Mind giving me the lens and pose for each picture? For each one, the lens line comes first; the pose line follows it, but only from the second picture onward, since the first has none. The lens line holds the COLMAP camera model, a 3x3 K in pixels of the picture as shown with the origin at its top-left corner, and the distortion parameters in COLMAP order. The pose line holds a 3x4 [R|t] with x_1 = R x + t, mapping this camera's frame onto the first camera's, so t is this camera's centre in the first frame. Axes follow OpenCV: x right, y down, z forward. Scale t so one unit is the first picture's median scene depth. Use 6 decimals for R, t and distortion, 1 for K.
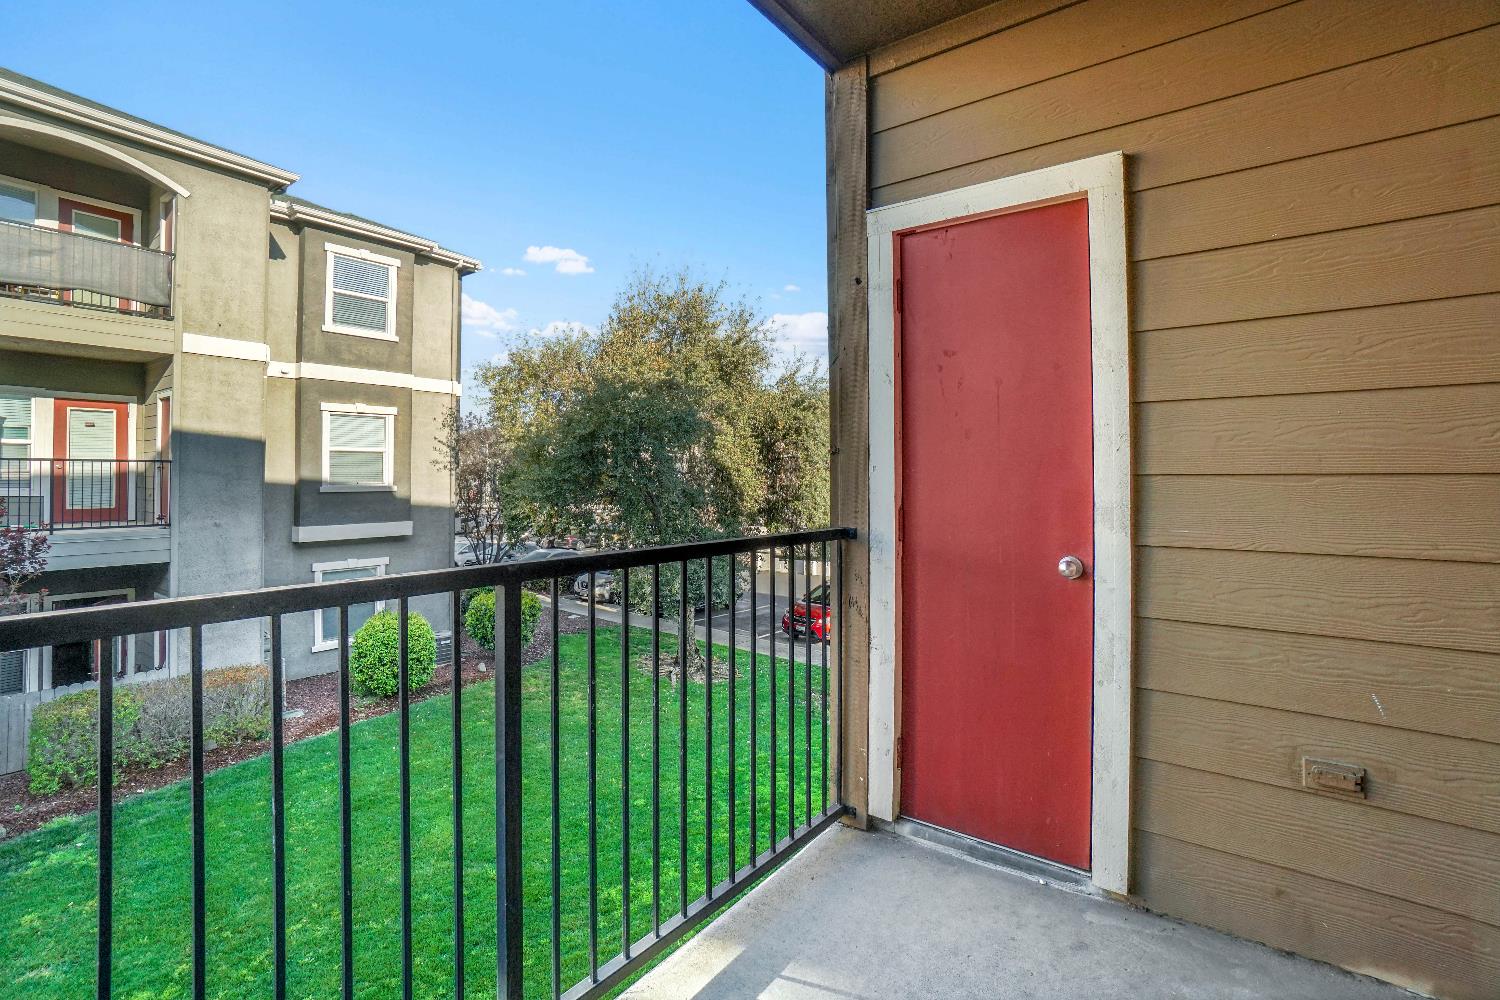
lens RADIAL K [[659.9, 0, 735.5], [0, 659.9, 488.7], [0, 0, 1]] dist [-0.063187, 0.022291]
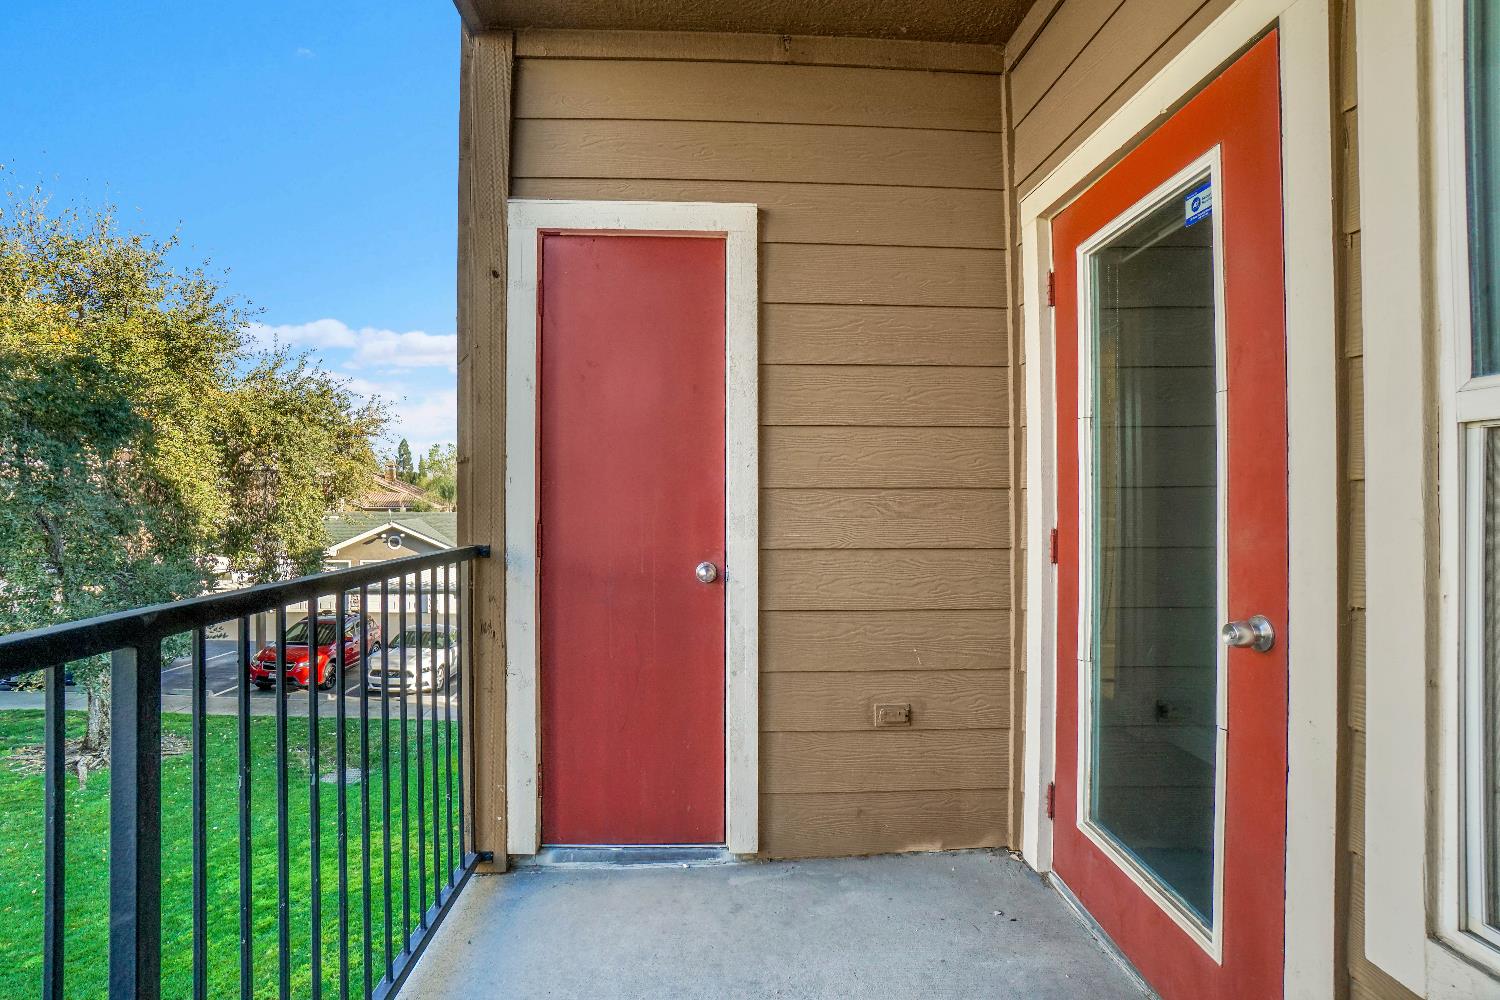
lens RADIAL K [[684.6, 0, 718.0], [0, 684.6, 509.9], [0, 0, 1]] dist [-0.068867, 0.027685]
pose [[0.786260, -0.010776, 0.617802, -0.181468], [0.007090, 0.999939, 0.008419, 0.006516], [-0.617856, -0.002240, 0.786288, 0.082004]]
